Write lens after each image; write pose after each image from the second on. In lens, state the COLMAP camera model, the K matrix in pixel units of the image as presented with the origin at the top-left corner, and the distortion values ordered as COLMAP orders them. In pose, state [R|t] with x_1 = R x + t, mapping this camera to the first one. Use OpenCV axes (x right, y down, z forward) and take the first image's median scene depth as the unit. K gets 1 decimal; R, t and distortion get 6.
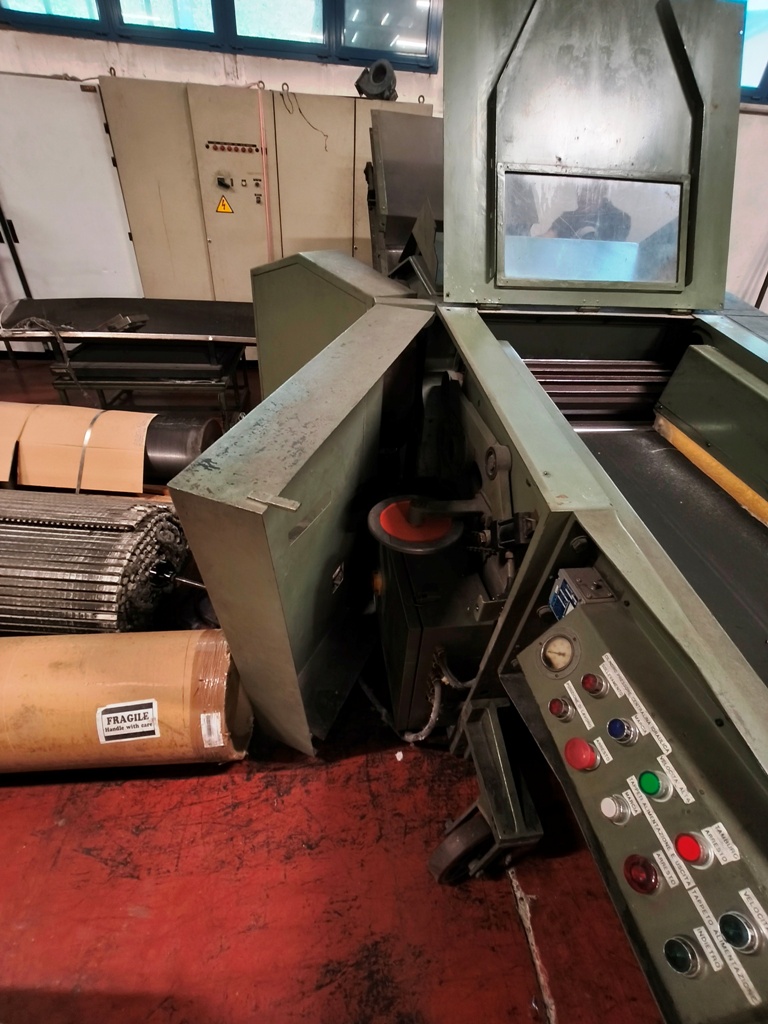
lens RADIAL K [[469.0, 0, 381.4], [0, 469.0, 511.5], [0, 0, 1]] dist [0.000125, 0.000806]
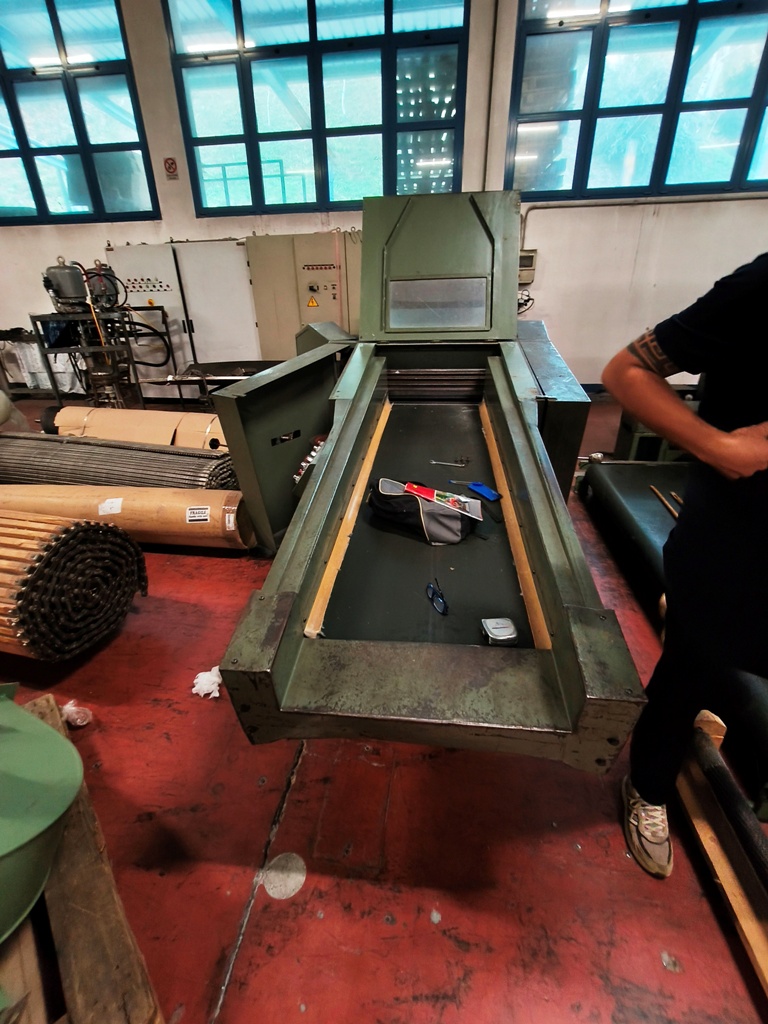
lens RADIAL K [[469.0, 0, 381.4], [0, 469.0, 511.5], [0, 0, 1]] dist [0.000125, 0.000806]
pose [[0.967792, 0.037560, -0.248933, 1.175118], [-0.072058, 0.988767, -0.130952, 0.856161], [0.241218, 0.144671, 0.959627, -1.300418]]
